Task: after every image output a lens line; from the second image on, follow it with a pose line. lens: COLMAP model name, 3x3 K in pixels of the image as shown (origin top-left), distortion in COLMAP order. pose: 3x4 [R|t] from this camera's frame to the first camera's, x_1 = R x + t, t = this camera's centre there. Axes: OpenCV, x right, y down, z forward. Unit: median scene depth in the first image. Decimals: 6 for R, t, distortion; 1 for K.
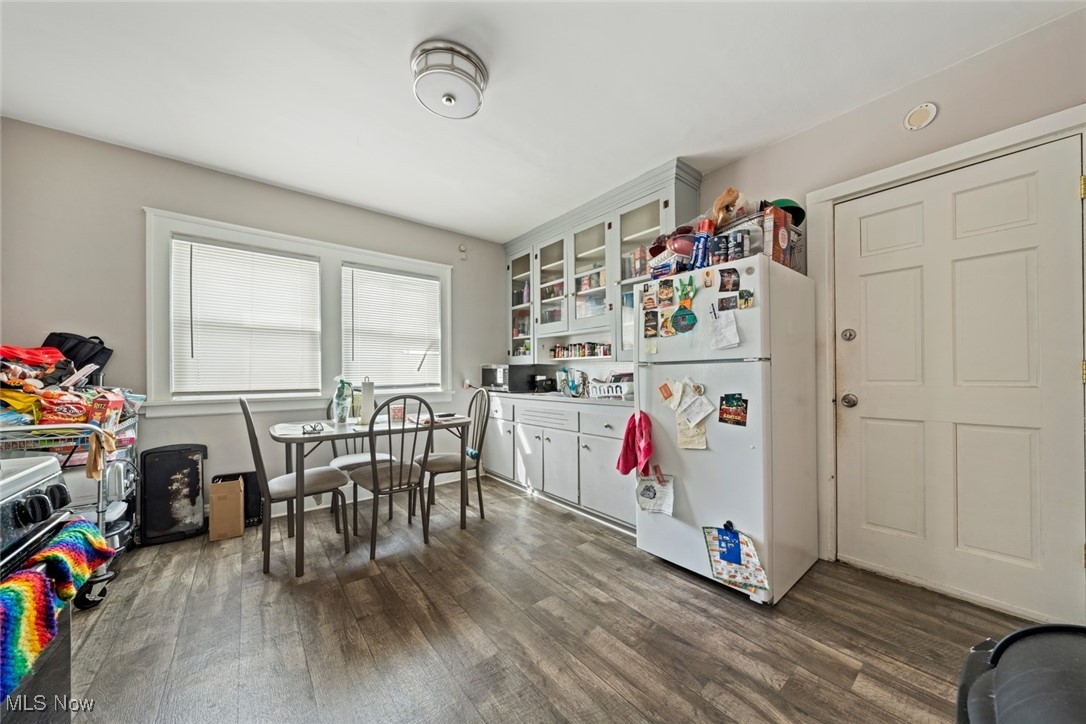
lens RADIAL K [[368.5, 0, 542.9], [0, 368.5, 371.5], [0, 0, 1]] dist [-0.003028, 0.000286]
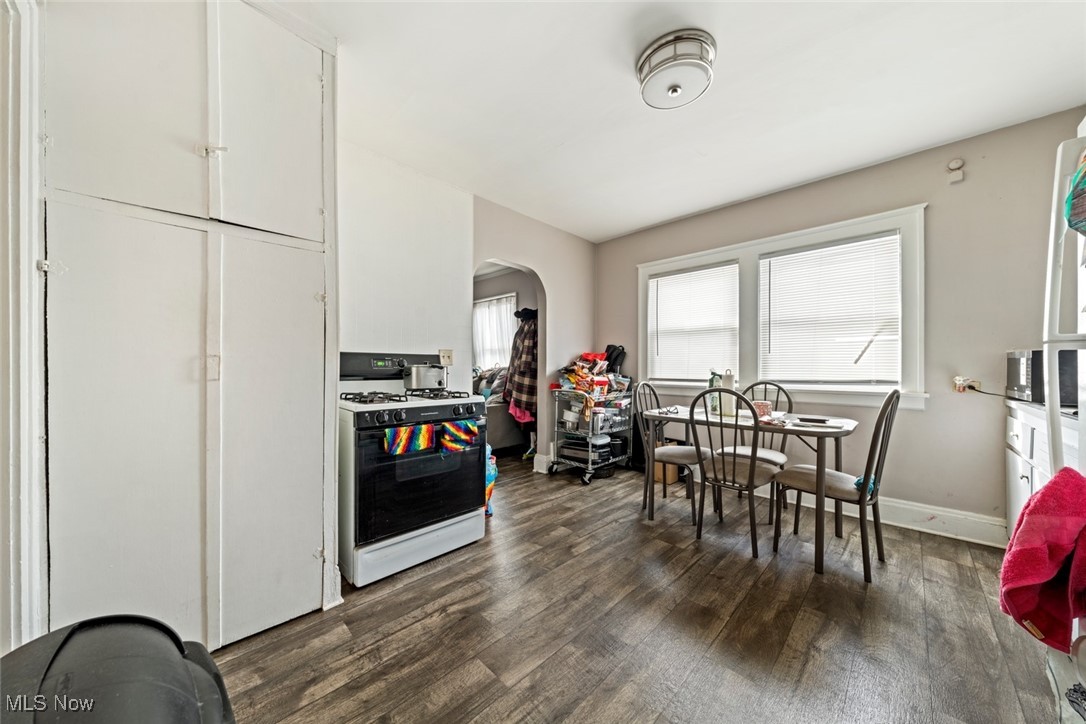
lens RADIAL K [[368.5, 0, 548.6], [0, 368.5, 367.7], [0, 0, 1]] dist [-0.003028, 0.000286]
pose [[0.122629, 0.004496, -0.992442, 0.492705], [0.003973, 0.999980, 0.005021, 0.001952], [0.992445, -0.004559, 0.122609, 0.388617]]
